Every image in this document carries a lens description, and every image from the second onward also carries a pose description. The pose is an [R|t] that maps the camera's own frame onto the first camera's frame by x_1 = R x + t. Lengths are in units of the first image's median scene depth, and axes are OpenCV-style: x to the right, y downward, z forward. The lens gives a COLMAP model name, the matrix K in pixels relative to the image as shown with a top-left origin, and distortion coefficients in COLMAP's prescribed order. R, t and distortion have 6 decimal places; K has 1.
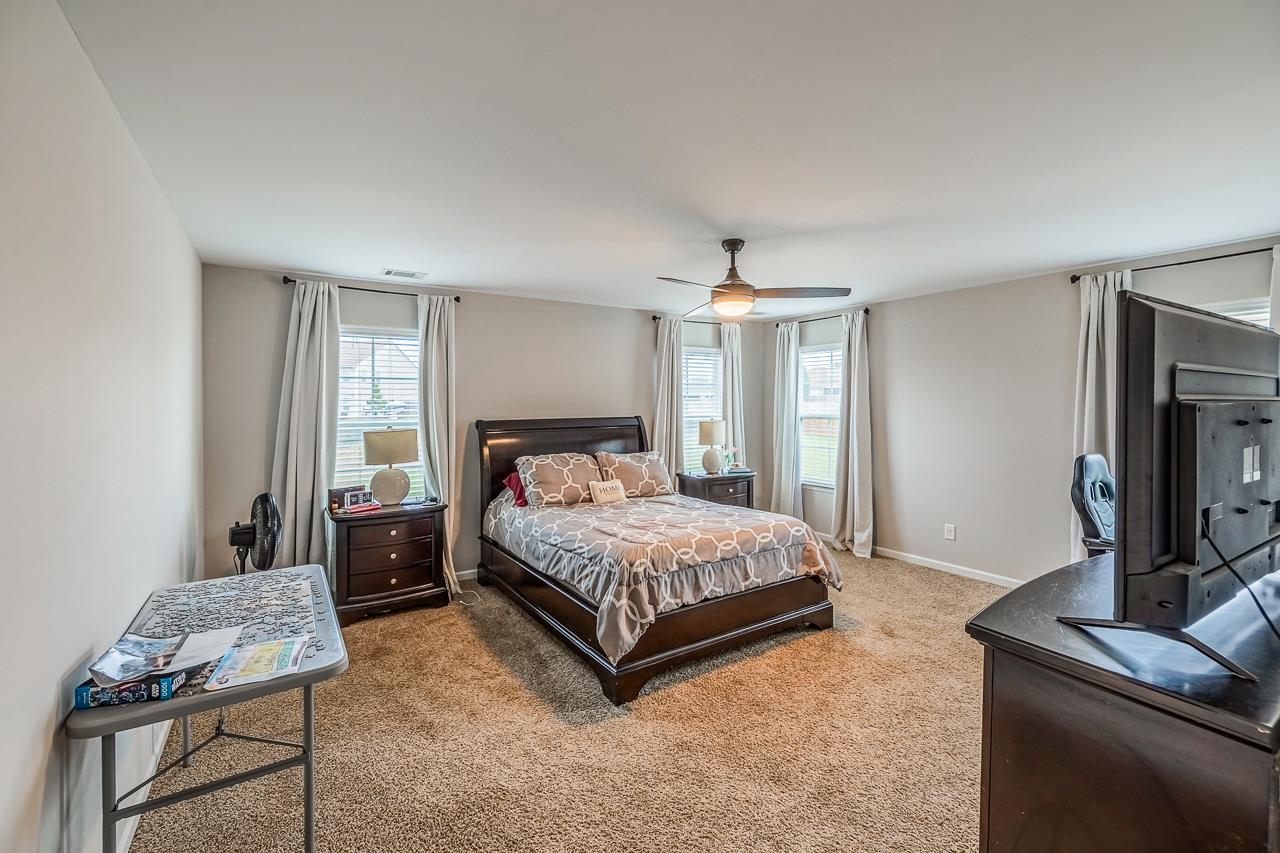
lens RADIAL K [[548.1, 0, 579.6], [0, 548.1, 404.8], [0, 0, 1]] dist [0.003049, -0.001398]
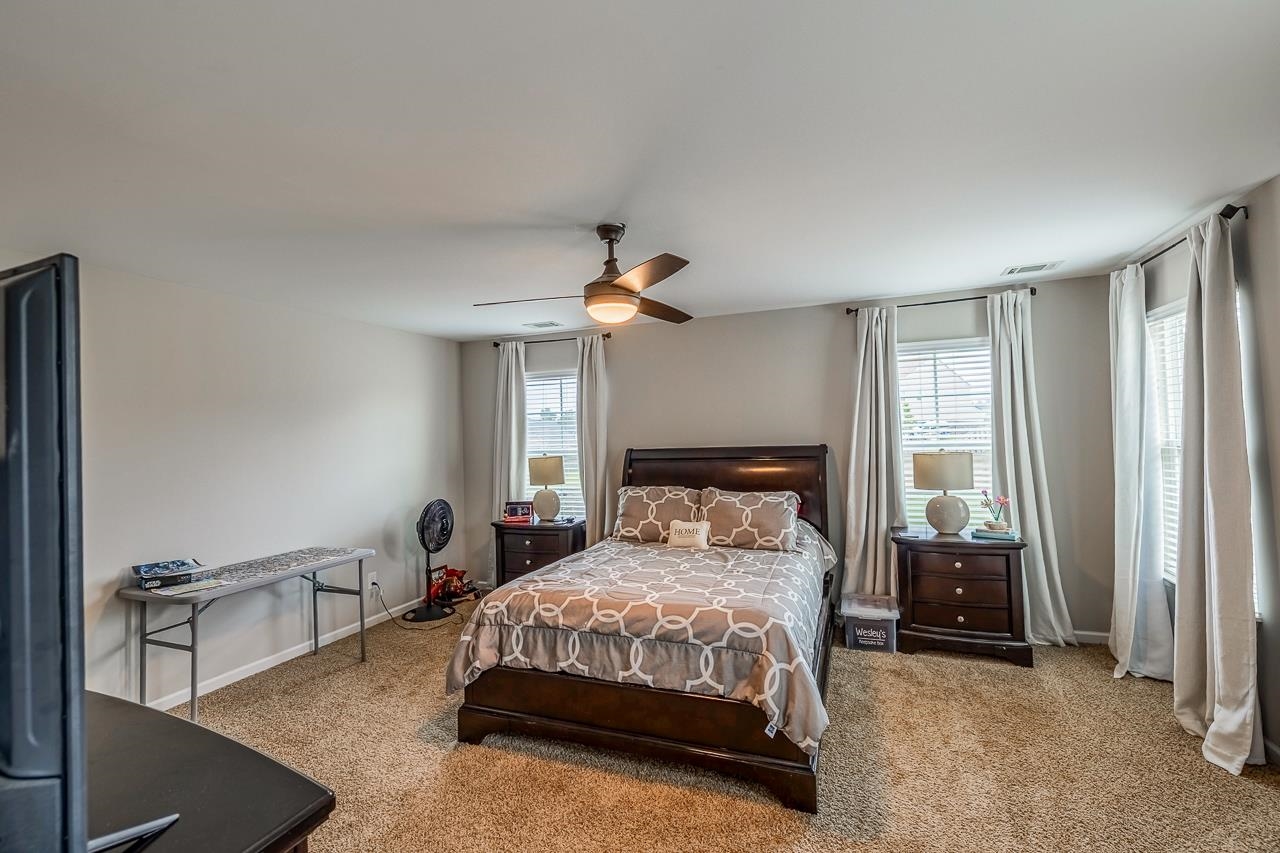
lens RADIAL K [[548.1, 0, 648.6], [0, 548.1, 419.8], [0, 0, 1]] dist [0.003049, -0.001398]
pose [[0.611011, -0.030157, -0.791048, 0.740383], [0.023720, 0.999523, -0.019783, -0.005747], [0.791267, -0.006676, 0.611434, 0.452210]]
